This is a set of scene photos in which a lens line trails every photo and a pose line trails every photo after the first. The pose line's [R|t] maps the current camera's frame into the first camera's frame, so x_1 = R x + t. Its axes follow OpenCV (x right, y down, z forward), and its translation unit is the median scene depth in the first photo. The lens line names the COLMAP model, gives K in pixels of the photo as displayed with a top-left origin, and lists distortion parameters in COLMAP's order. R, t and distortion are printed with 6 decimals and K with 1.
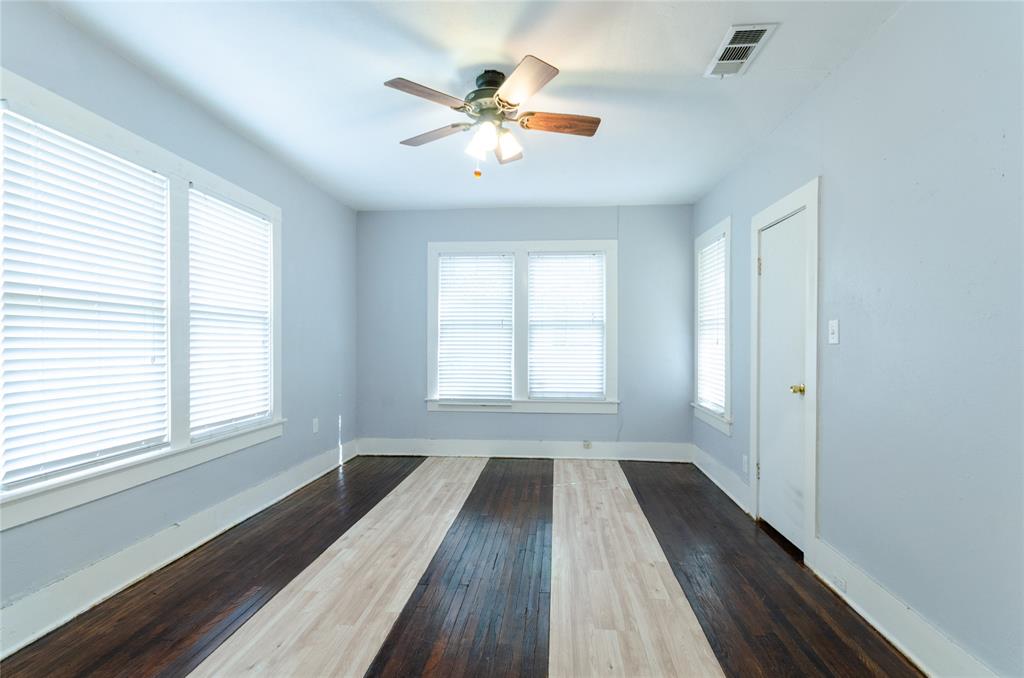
lens RADIAL K [[460.1, 0, 518.5], [0, 460.1, 330.6], [0, 0, 1]] dist [0.001822, 0.000822]
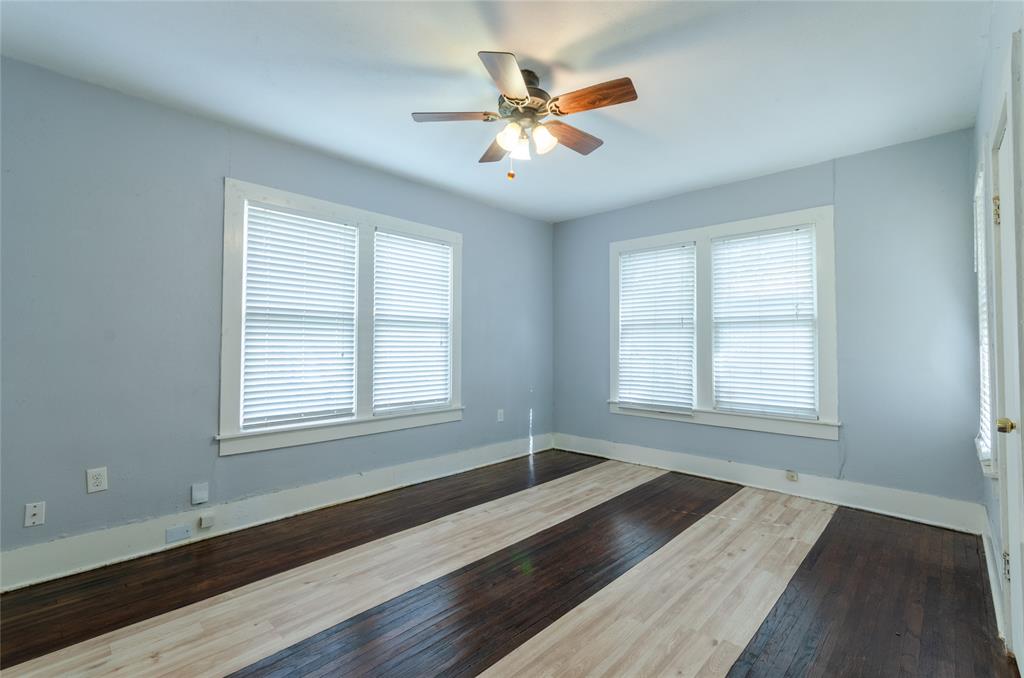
lens RADIAL K [[445.5, 0, 495.5], [0, 445.5, 318.4], [0, 0, 1]] dist [0.000809, 0.000733]
pose [[0.785518, -0.035494, -0.617819, 0.280739], [0.014697, 0.999142, -0.038715, 0.007165], [0.618664, 0.021331, 0.785366, 0.124015]]
